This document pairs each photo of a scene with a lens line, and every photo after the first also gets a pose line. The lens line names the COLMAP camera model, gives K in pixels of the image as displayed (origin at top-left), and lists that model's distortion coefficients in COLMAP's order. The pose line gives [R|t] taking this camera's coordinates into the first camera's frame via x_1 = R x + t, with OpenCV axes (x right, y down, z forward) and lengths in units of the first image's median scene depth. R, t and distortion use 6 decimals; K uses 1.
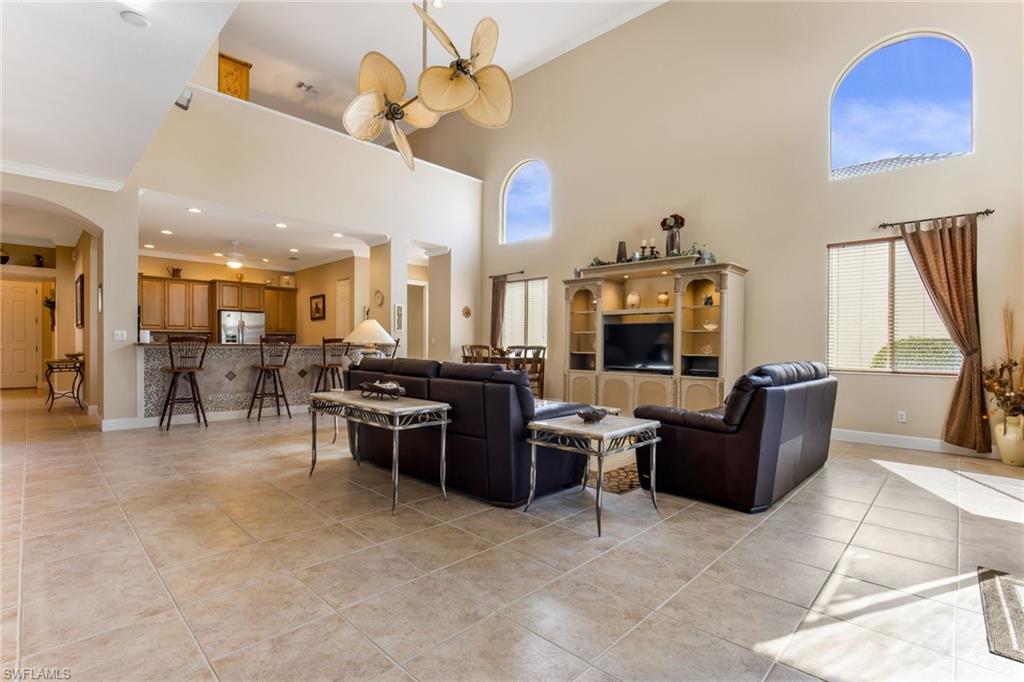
lens RADIAL K [[467.1, 0, 509.7], [0, 467.1, 342.5], [0, 0, 1]] dist [0.004764, 0.000456]
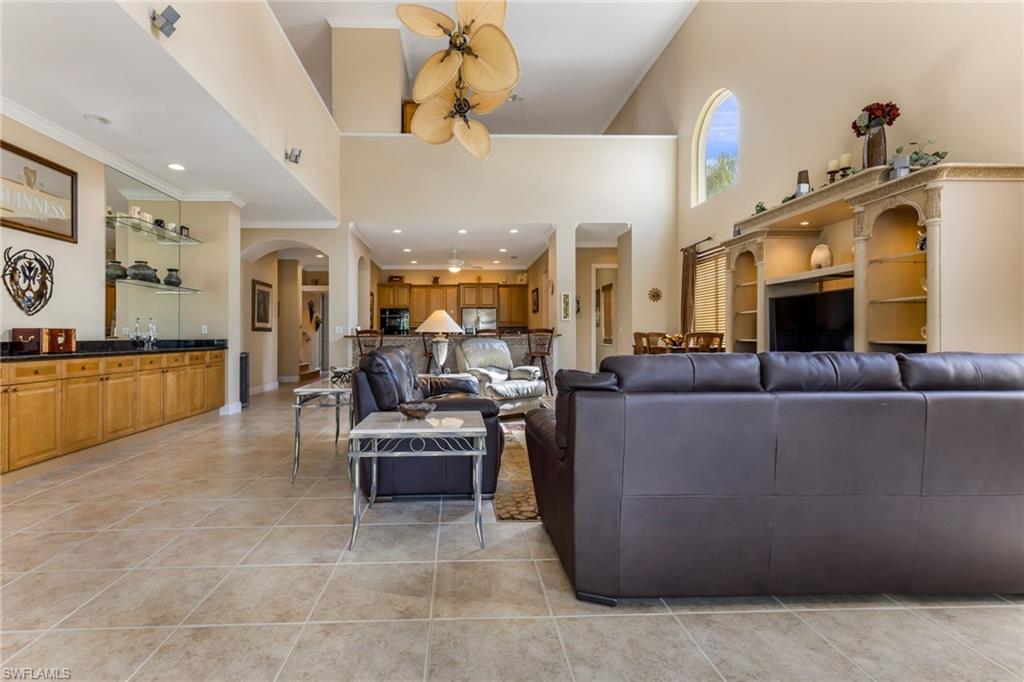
lens RADIAL K [[485.7, 0, 501.8], [0, 485.7, 332.0], [0, 0, 1]] dist [-0.026451, 0.003021]
pose [[0.712637, -0.020180, -0.701242, 0.354490], [0.014095, 0.999796, -0.014447, 0.012051], [0.701391, 0.000411, 0.712777, 0.198010]]
